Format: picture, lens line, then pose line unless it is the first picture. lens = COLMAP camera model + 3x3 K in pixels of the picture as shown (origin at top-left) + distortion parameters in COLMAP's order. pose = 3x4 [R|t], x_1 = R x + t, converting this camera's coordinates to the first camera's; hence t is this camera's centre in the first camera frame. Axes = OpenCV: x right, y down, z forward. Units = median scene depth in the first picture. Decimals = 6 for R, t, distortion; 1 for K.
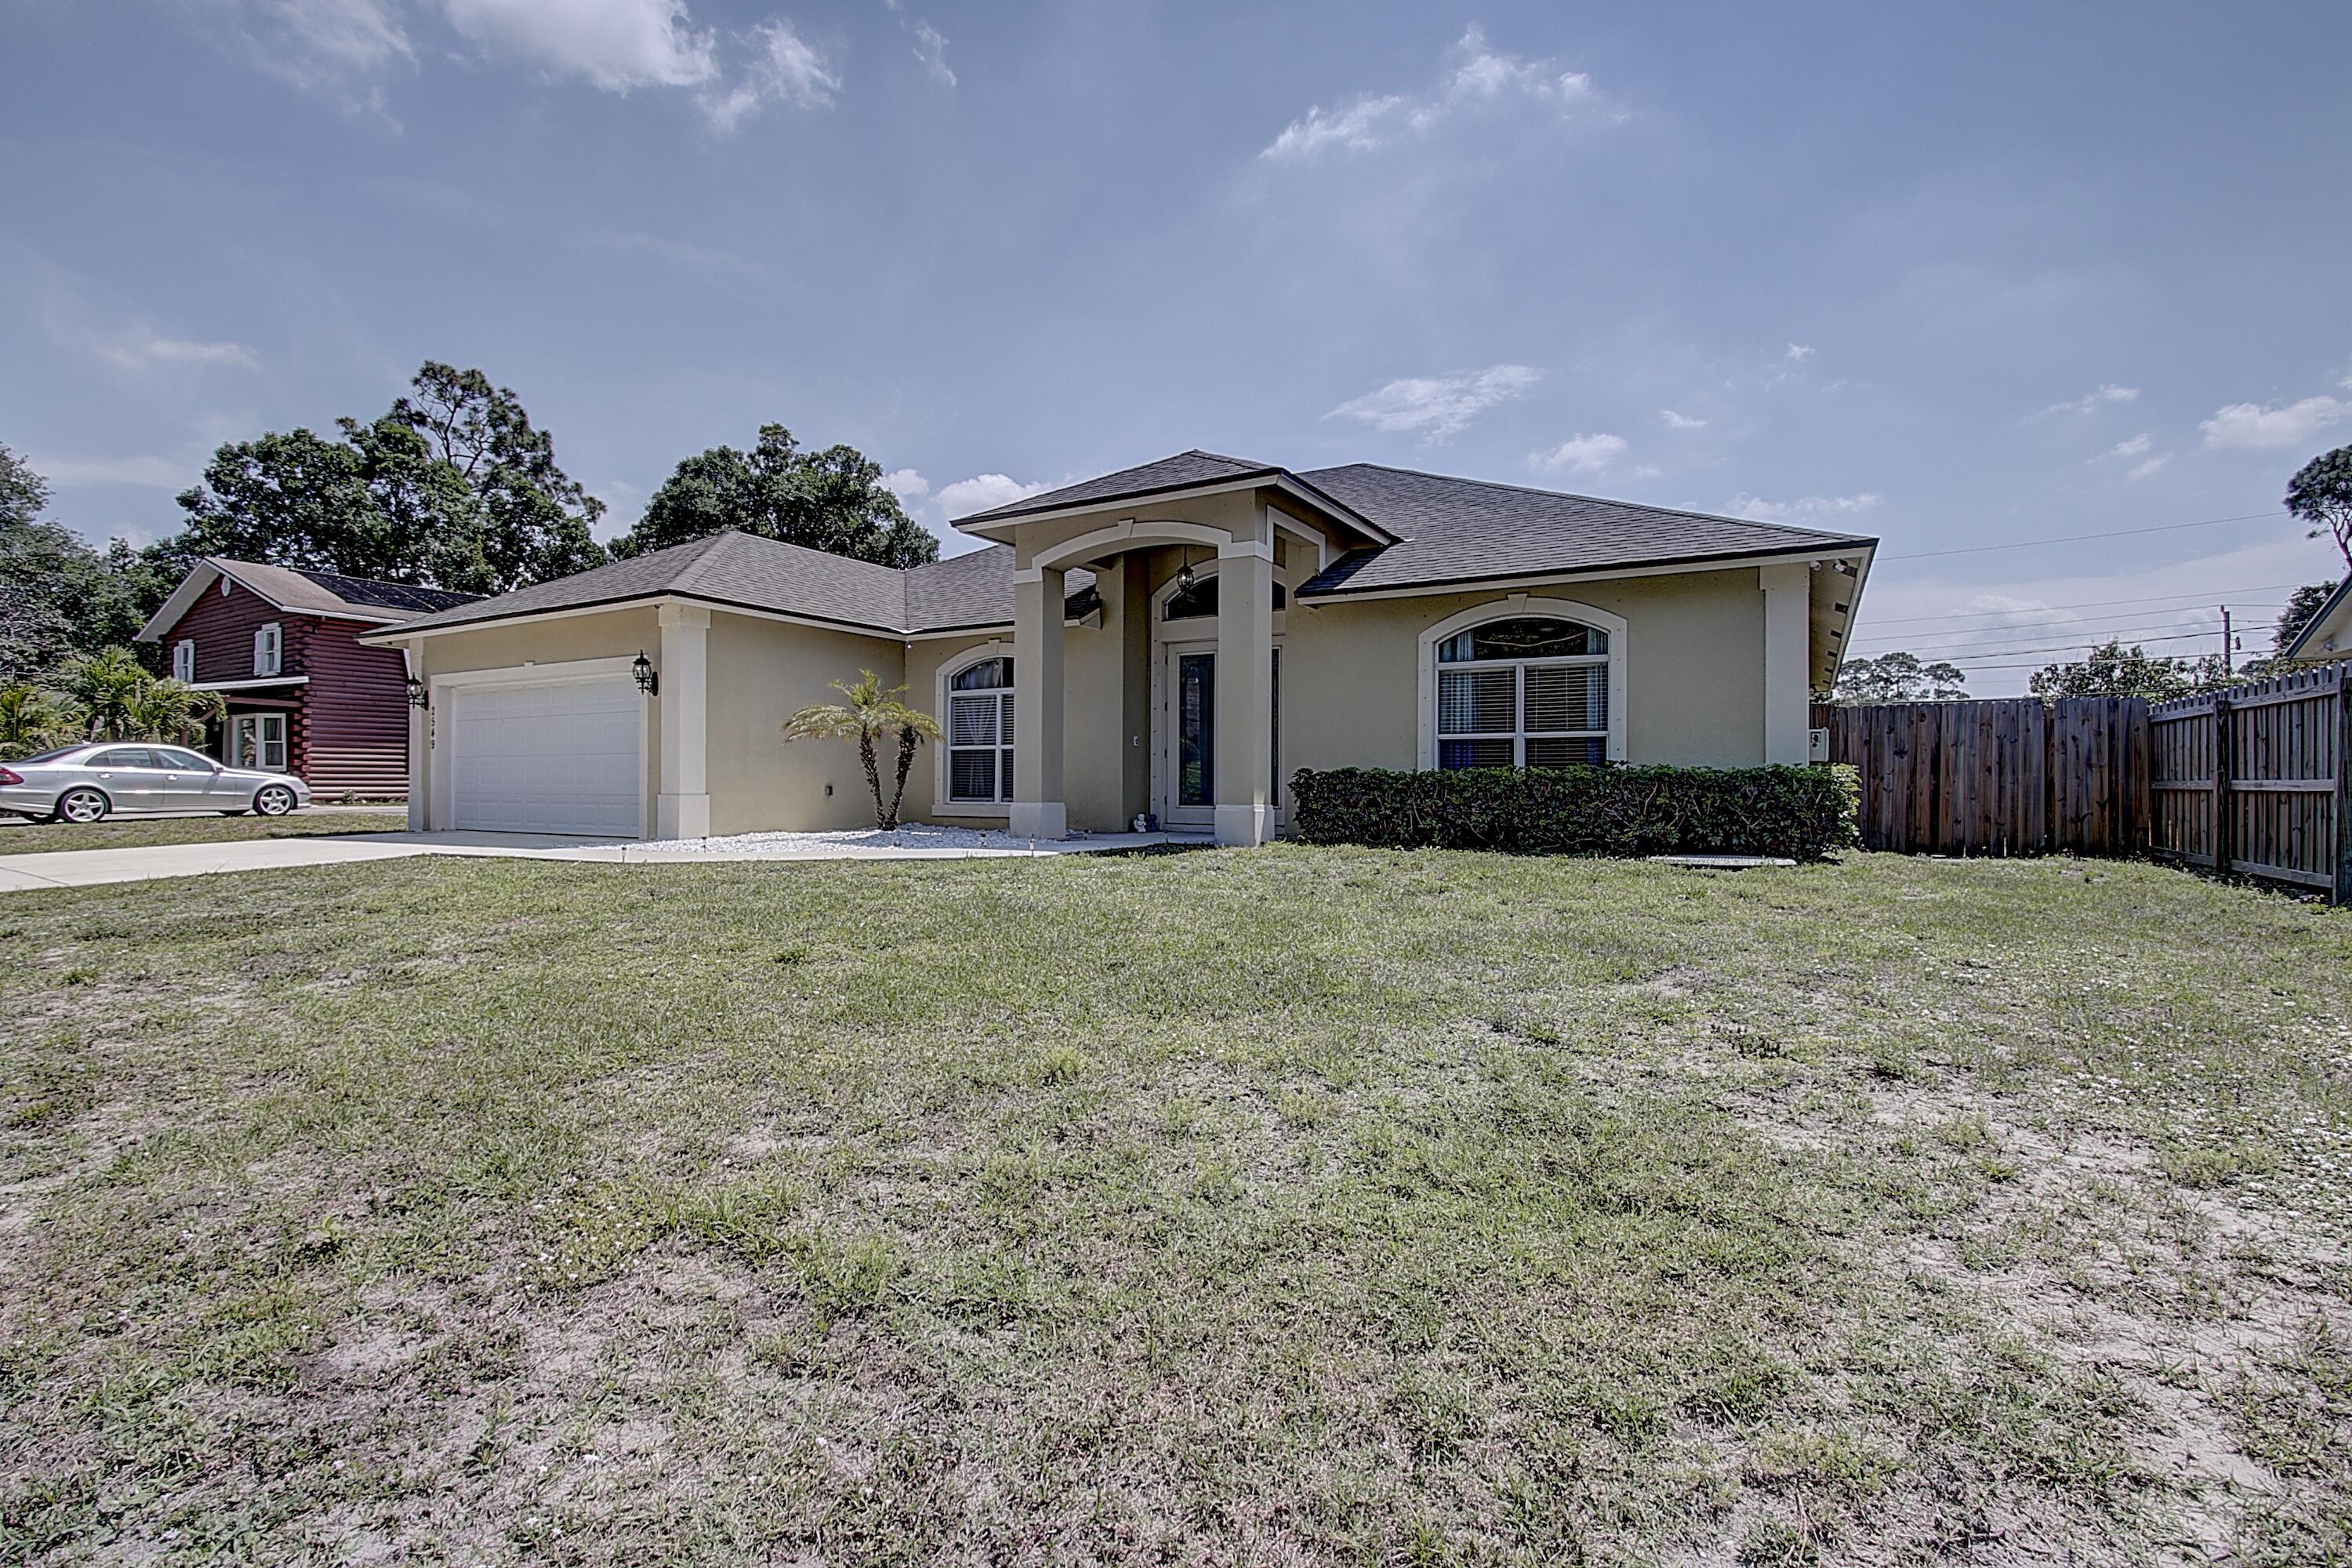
lens RADIAL K [[1069.1, 0, 1186.6], [0, 1069.1, 829.0], [0, 0, 1]] dist [-0.001355, -0.000180]
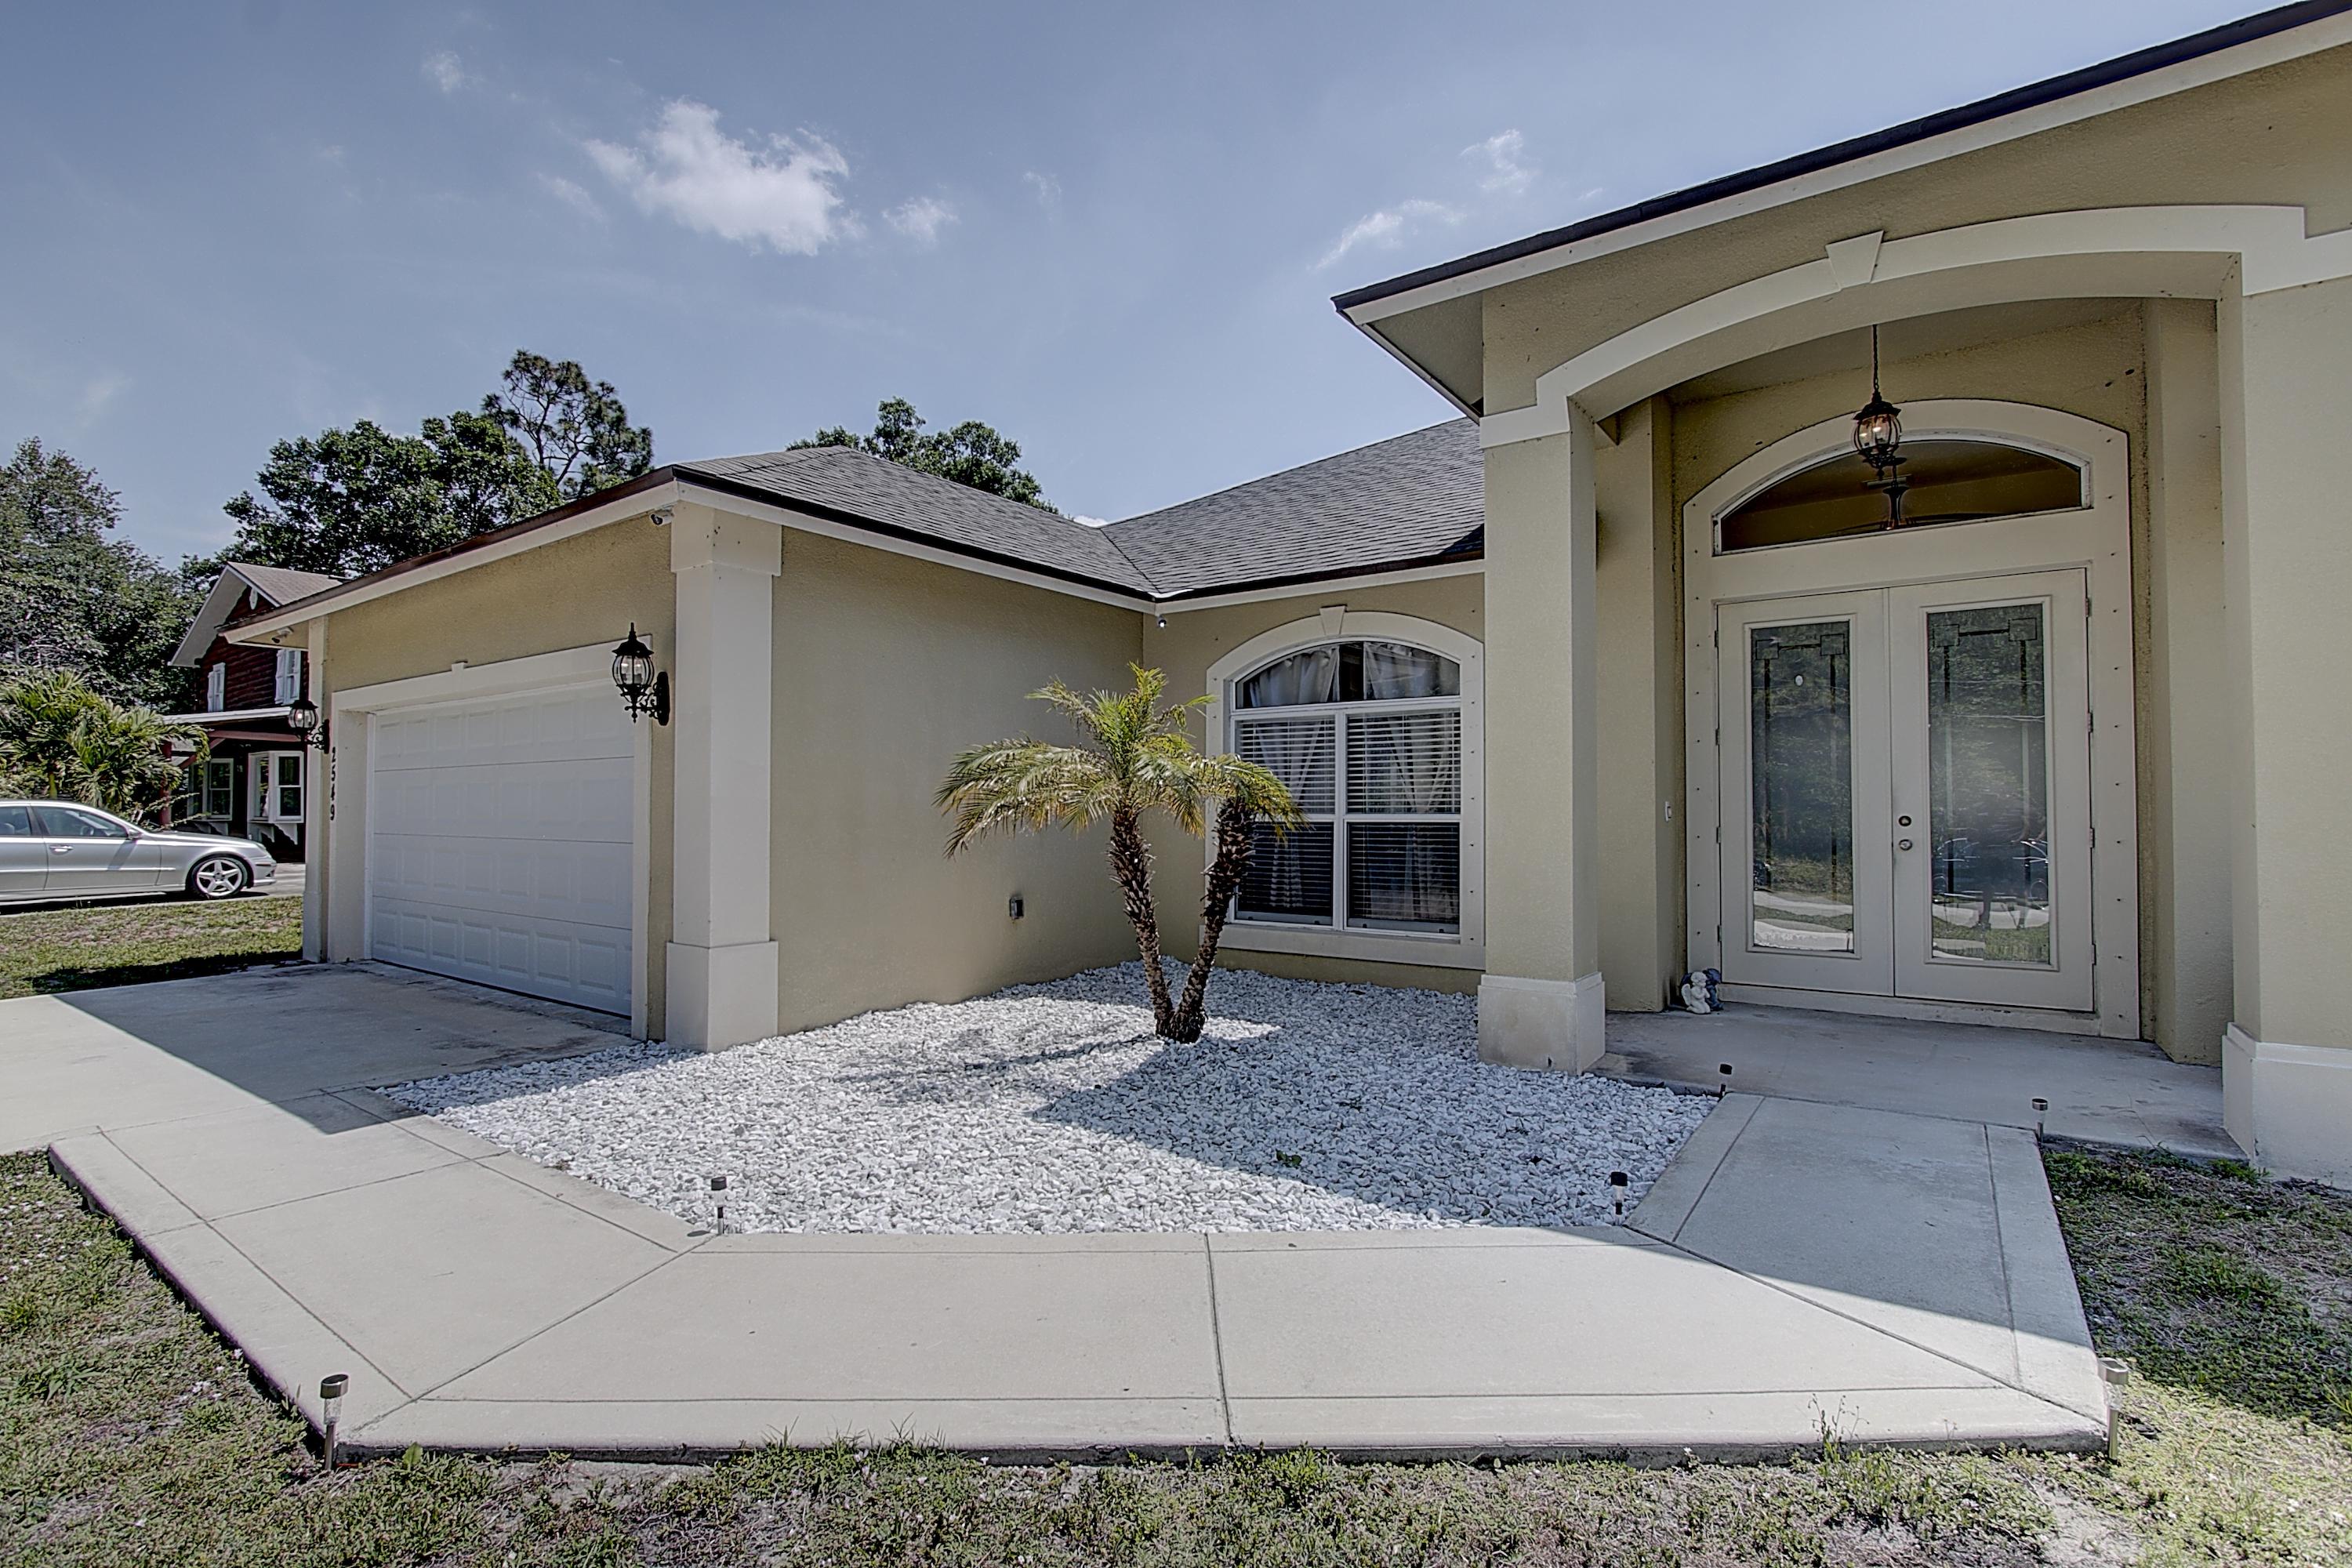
lens RADIAL K [[1085.9, 0, 1169.4], [0, 1085.9, 789.0], [0, 0, 1]] dist [-0.006568, -0.000552]
pose [[0.994093, -0.003831, -0.108460, -0.100270], [-0.002612, 0.998242, -0.059205, -0.030237], [0.108496, 0.059139, 0.992336, 0.242328]]
